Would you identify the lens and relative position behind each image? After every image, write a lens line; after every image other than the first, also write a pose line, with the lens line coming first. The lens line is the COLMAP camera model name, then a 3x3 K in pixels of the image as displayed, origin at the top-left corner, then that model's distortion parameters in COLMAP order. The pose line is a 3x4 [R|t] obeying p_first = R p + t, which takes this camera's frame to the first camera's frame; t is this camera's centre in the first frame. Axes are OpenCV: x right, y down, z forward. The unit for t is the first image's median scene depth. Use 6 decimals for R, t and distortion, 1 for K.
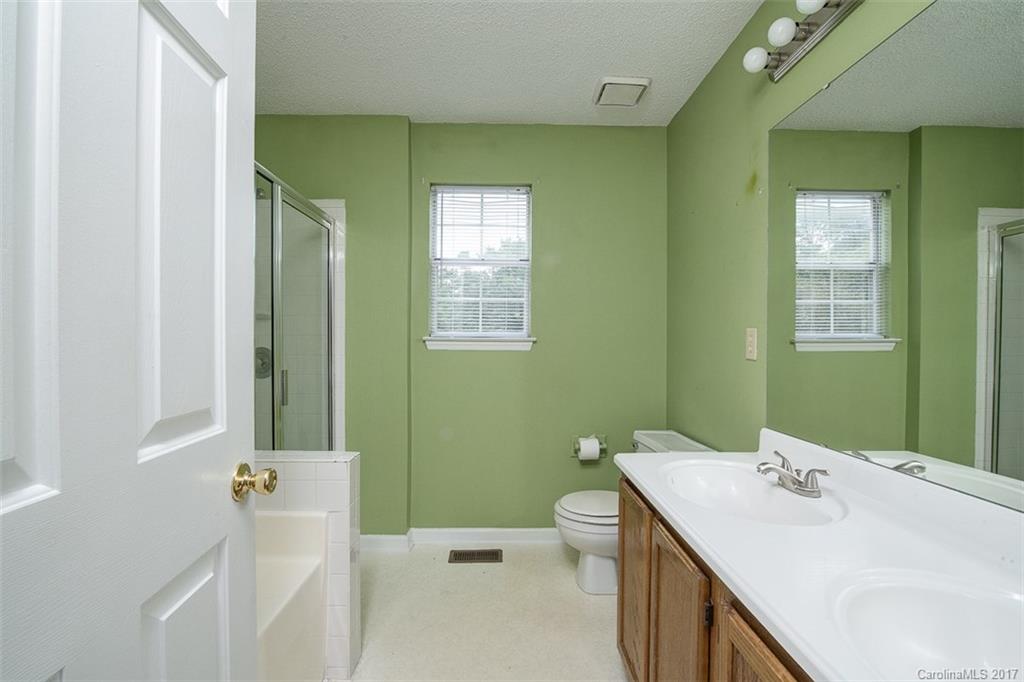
lens RADIAL K [[477.3, 0, 507.2], [0, 477.3, 342.5], [0, 0, 1]] dist [-0.024022, 0.000869]
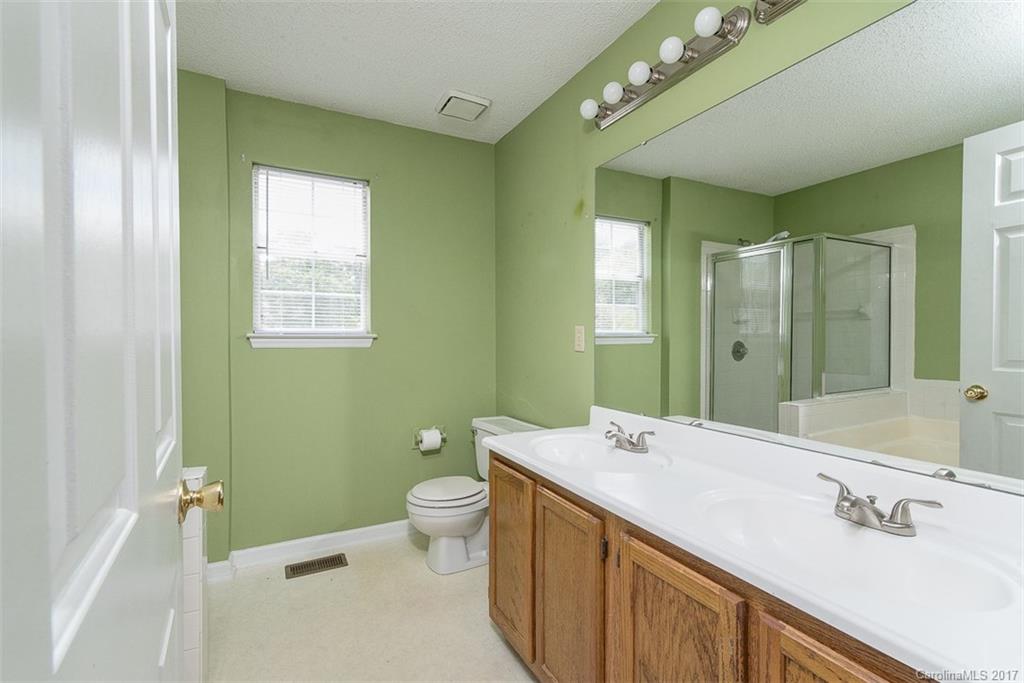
lens RADIAL K [[470.3, 0, 512.0], [0, 470.3, 341.5], [0, 0, 1]] dist [0.002160, 0.000463]
pose [[0.894808, -0.008747, 0.446366, -0.140875], [0.006699, 0.999959, 0.006165, 0.001165], [-0.446401, -0.002526, 0.894829, -0.012599]]
